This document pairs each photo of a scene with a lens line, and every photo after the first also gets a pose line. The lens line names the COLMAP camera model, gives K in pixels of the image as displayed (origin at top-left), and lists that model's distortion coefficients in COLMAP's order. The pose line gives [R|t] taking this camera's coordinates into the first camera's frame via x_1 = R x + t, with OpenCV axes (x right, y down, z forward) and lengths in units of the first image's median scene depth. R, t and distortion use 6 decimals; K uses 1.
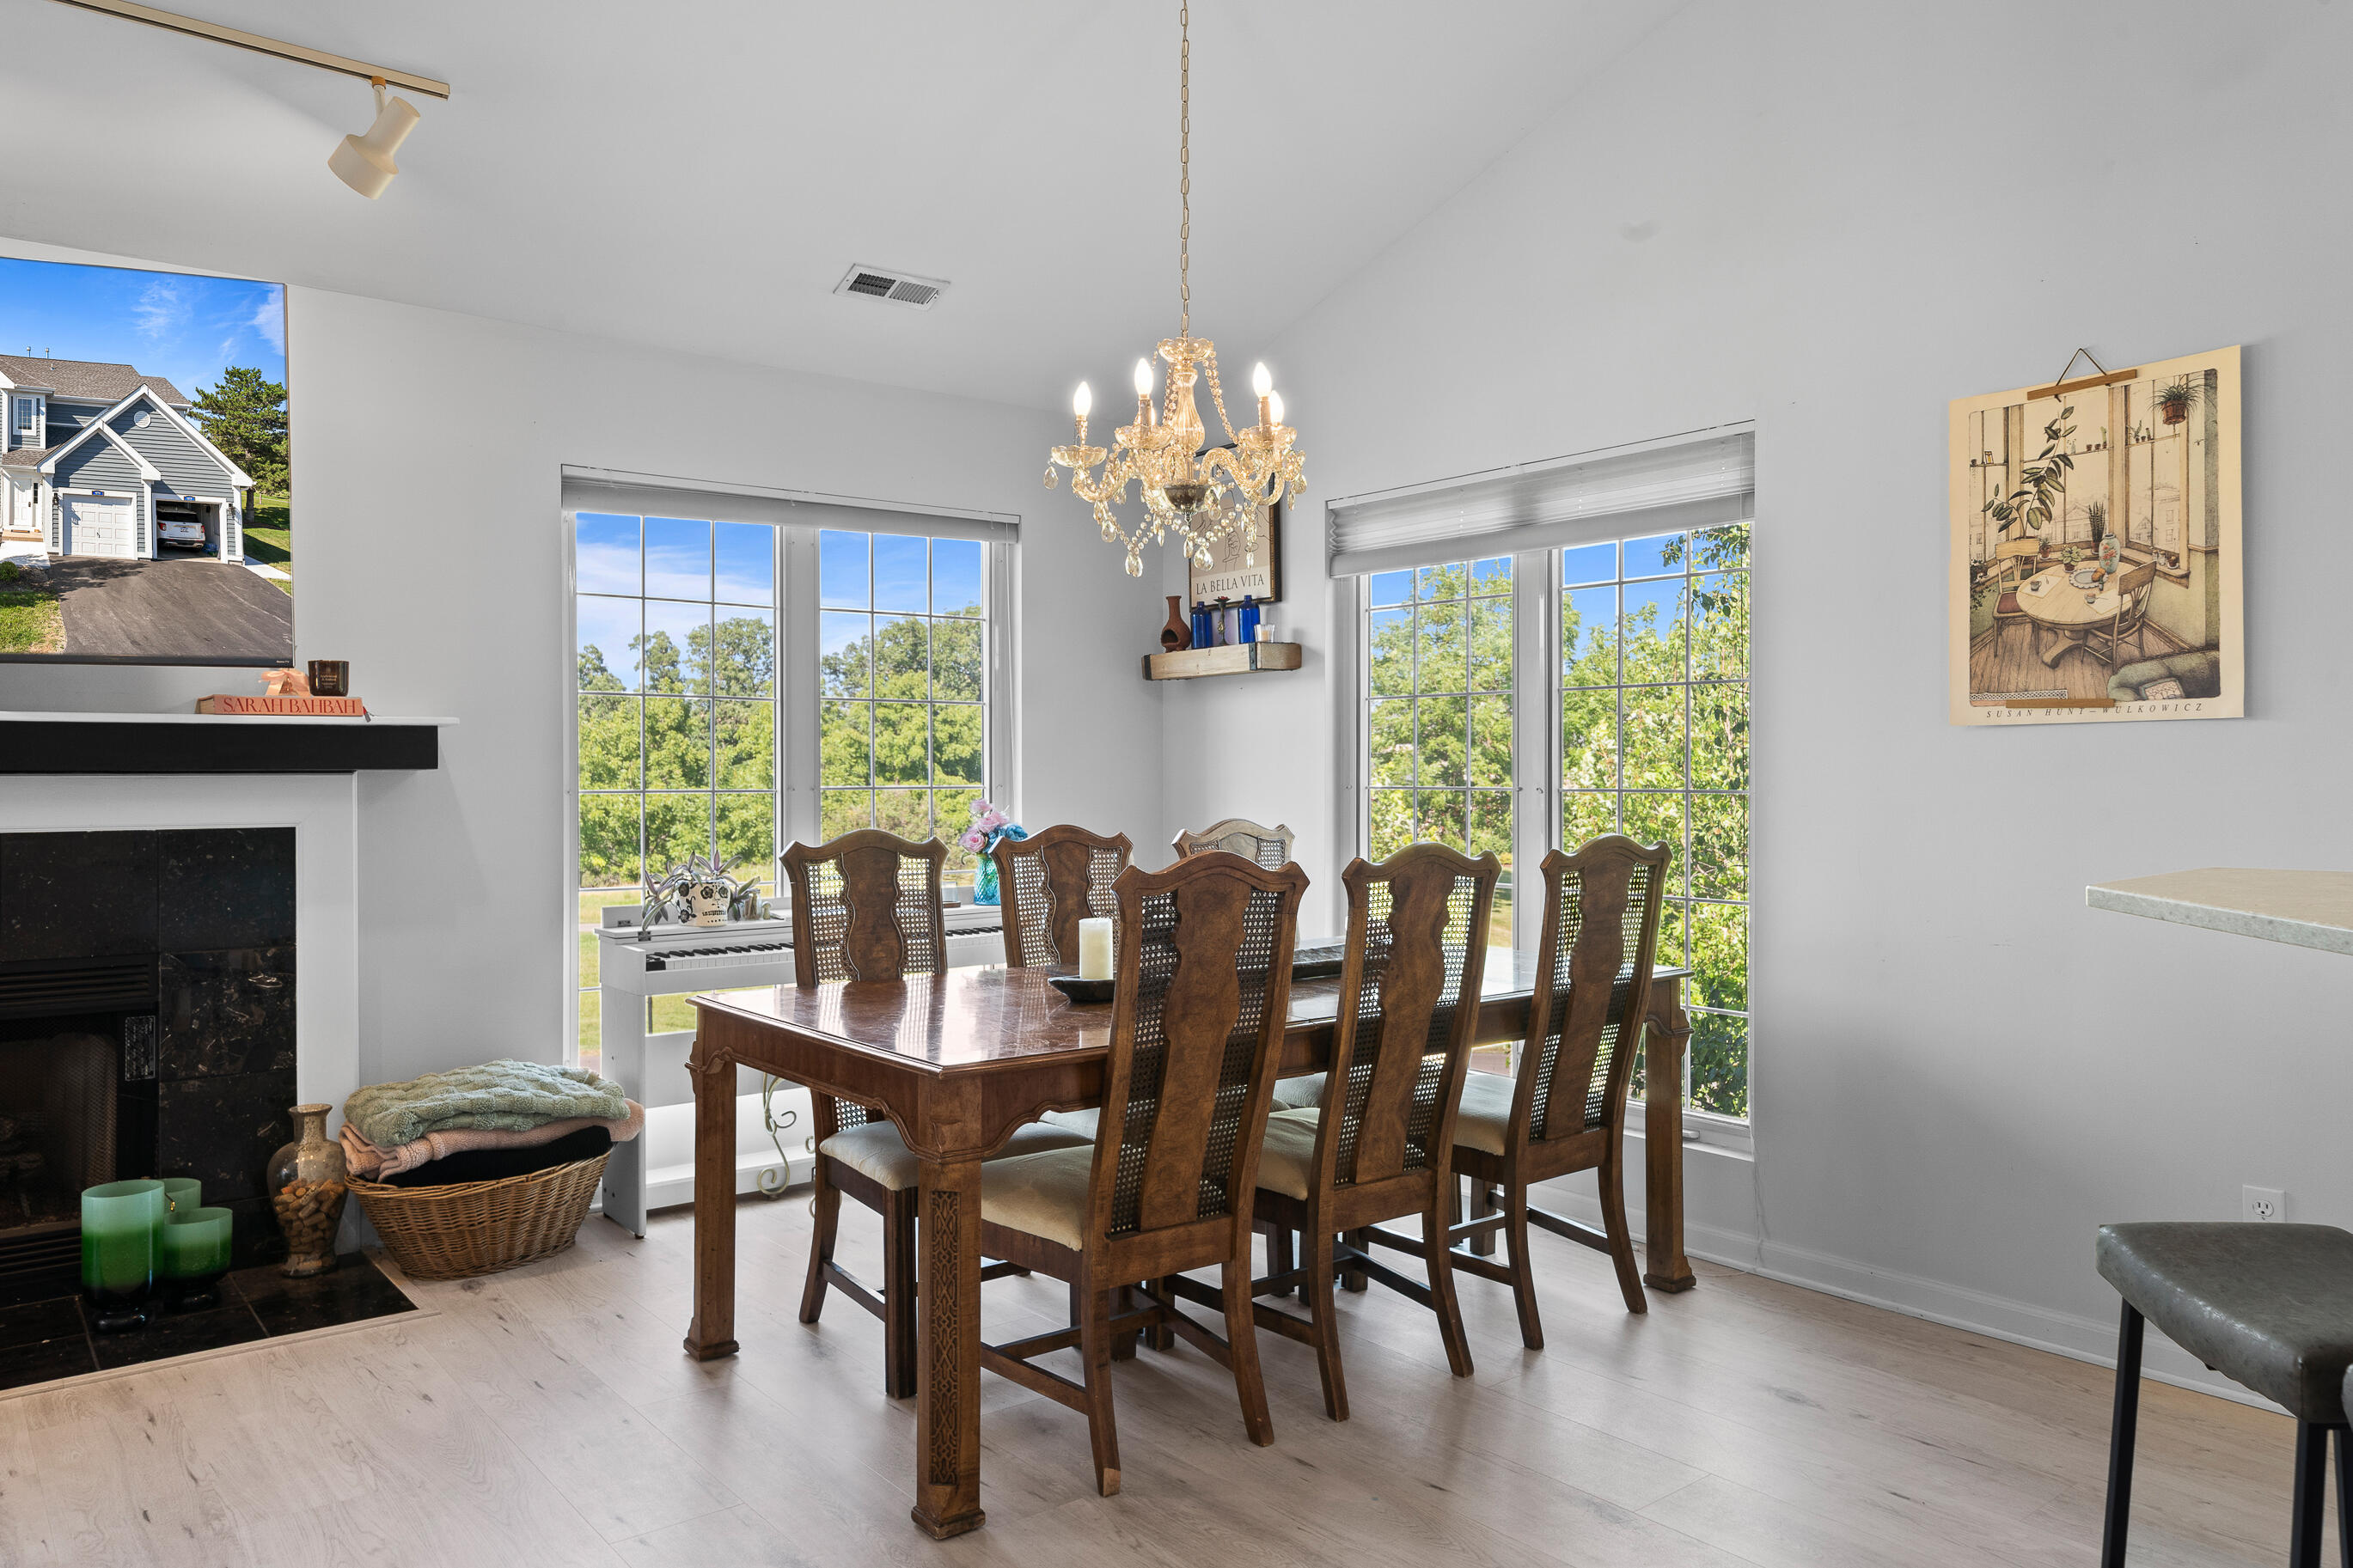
lens RADIAL K [[1615.7, 0, 1160.5], [0, 1615.7, 778.7], [0, 0, 1]] dist [0.000068, -0.000595]
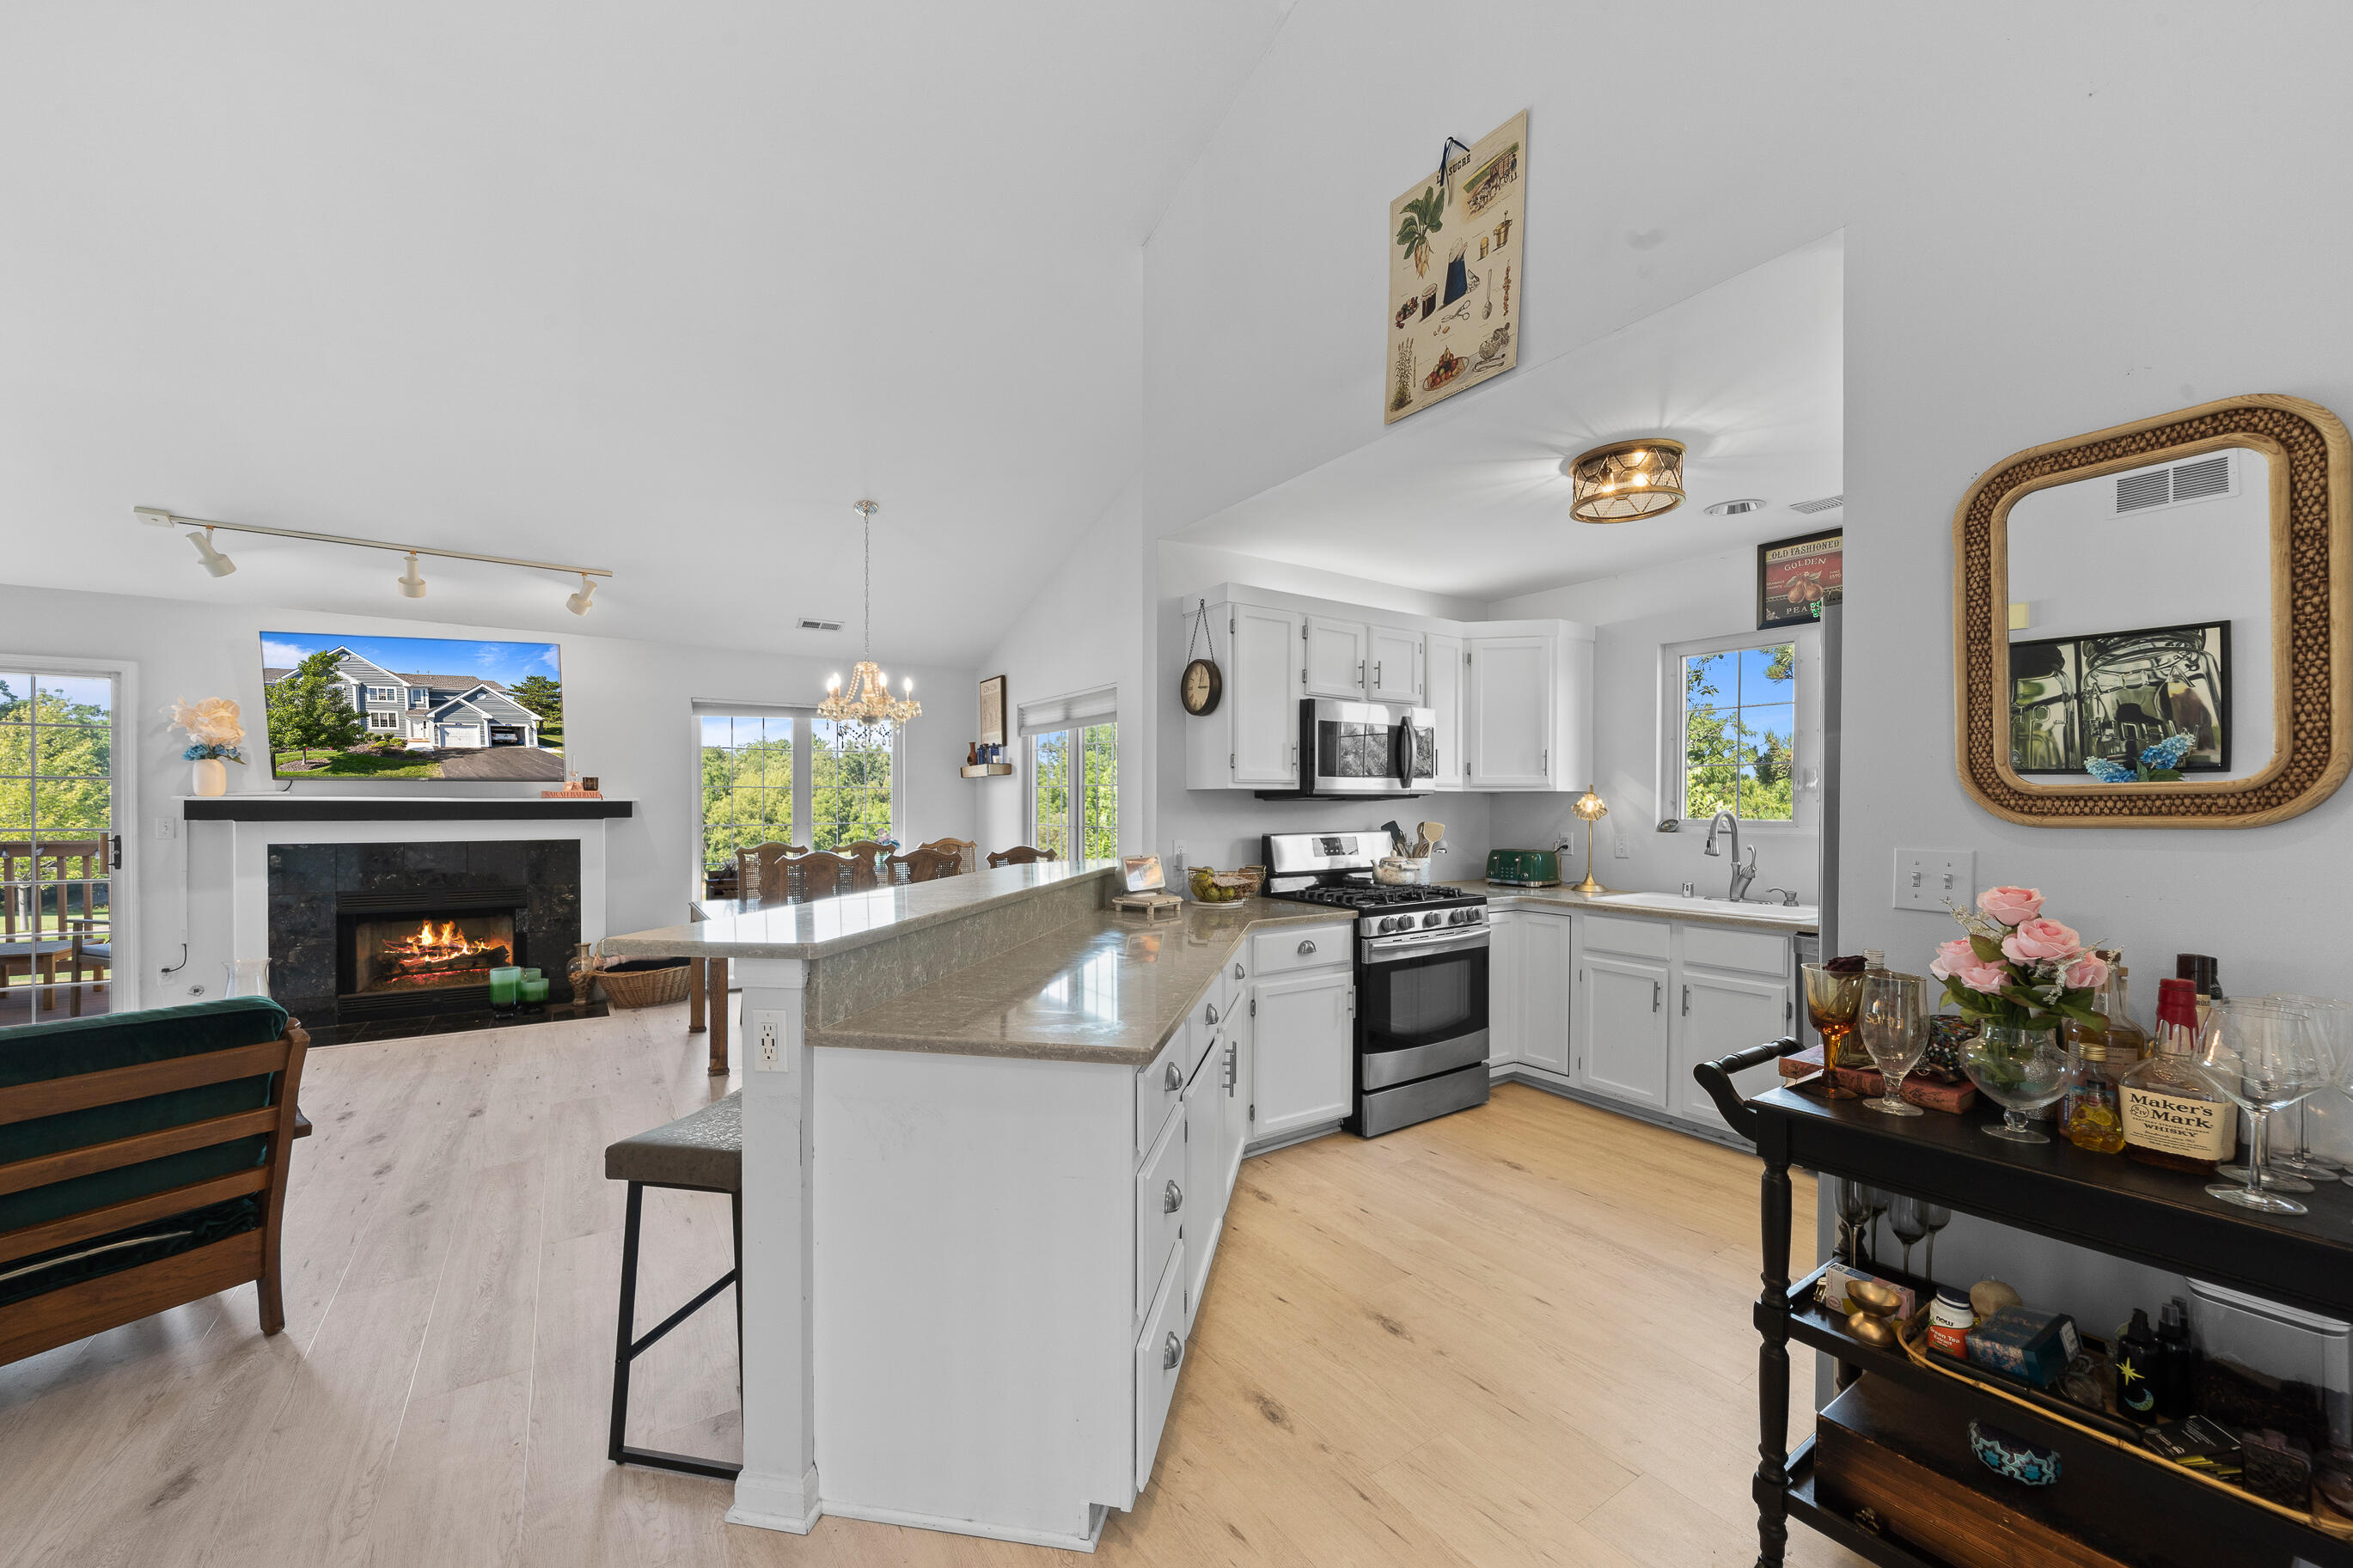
lens RADIAL K [[903.4, 0, 1168.0], [0, 903.4, 815.8], [0, 0, 1]] dist [-0.007595, -0.000006]
pose [[0.996239, 0.003598, -0.086572, 0.656838], [-0.002948, 0.999966, 0.007640, -0.027439], [0.086597, -0.007356, 0.996216, -0.466070]]
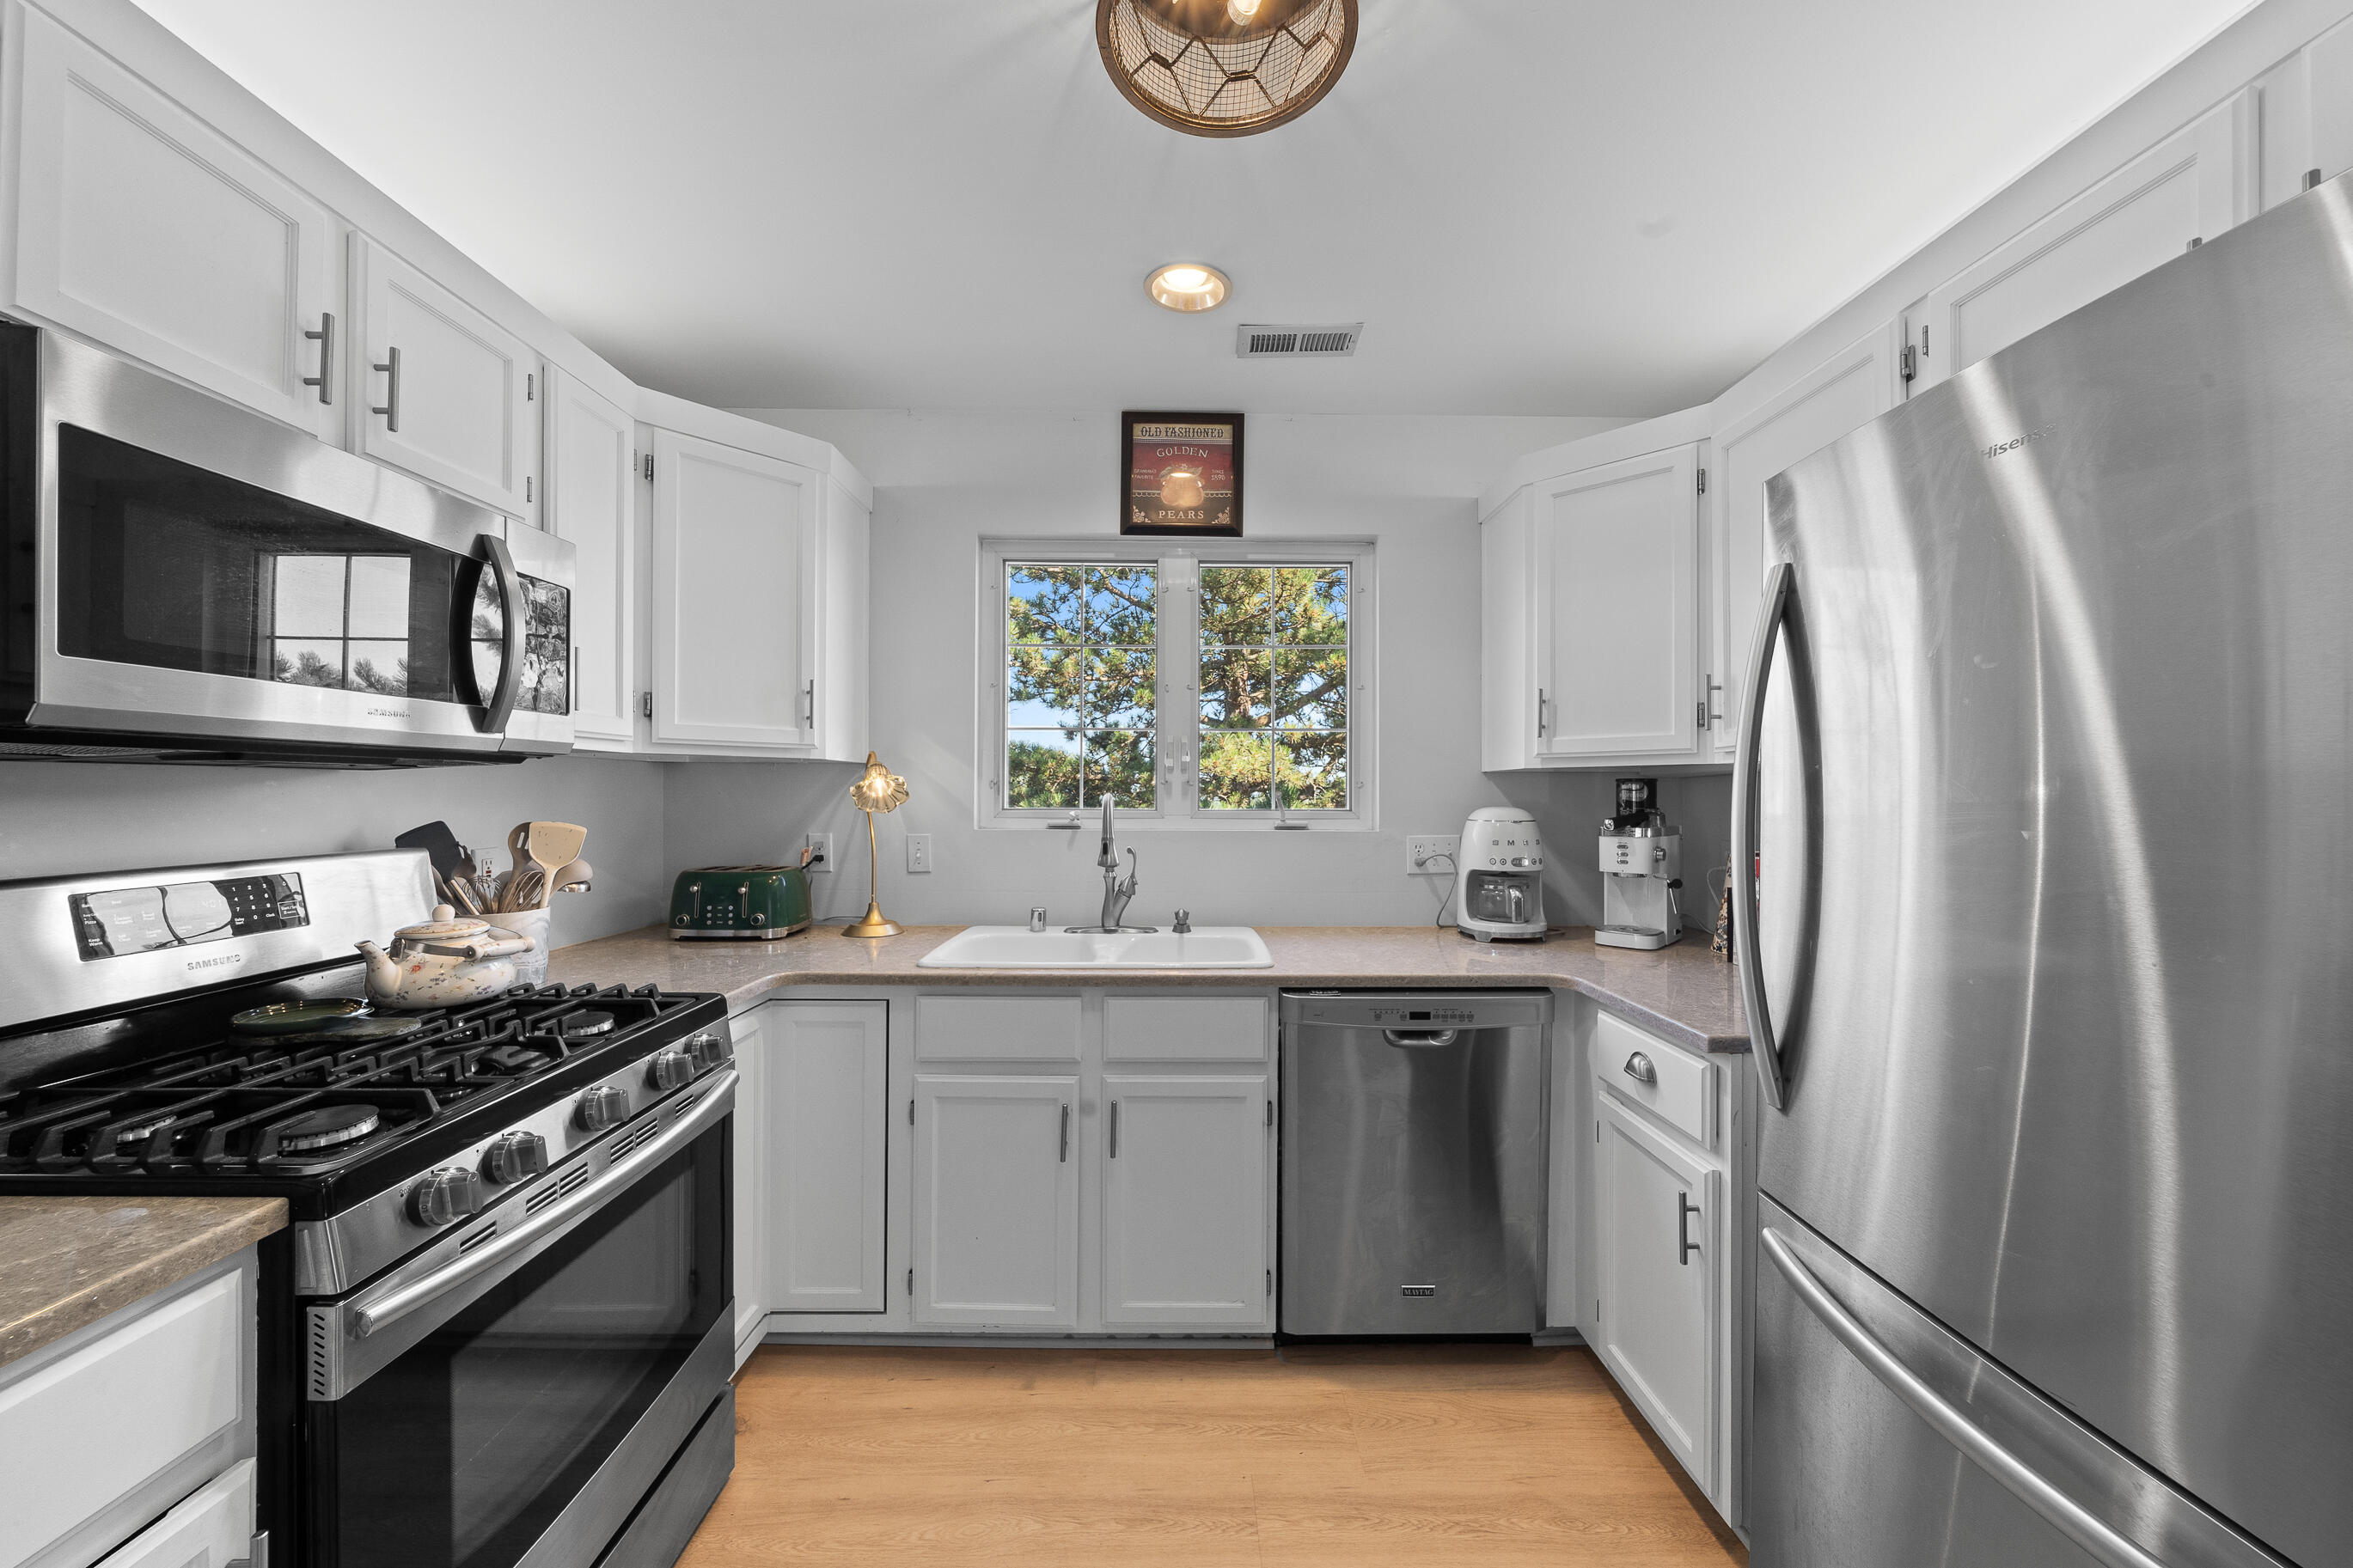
lens RADIAL K [[839.9, 0, 1181.2], [0, 839.9, 794.0], [0, 0, 1]] dist [-0.005538, -0.000044]
pose [[0.616505, 0.004128, 0.787340, 0.754694], [-0.001937, 0.999991, -0.003726, -0.026001], [-0.787348, 0.000772, 0.616508, 0.236510]]
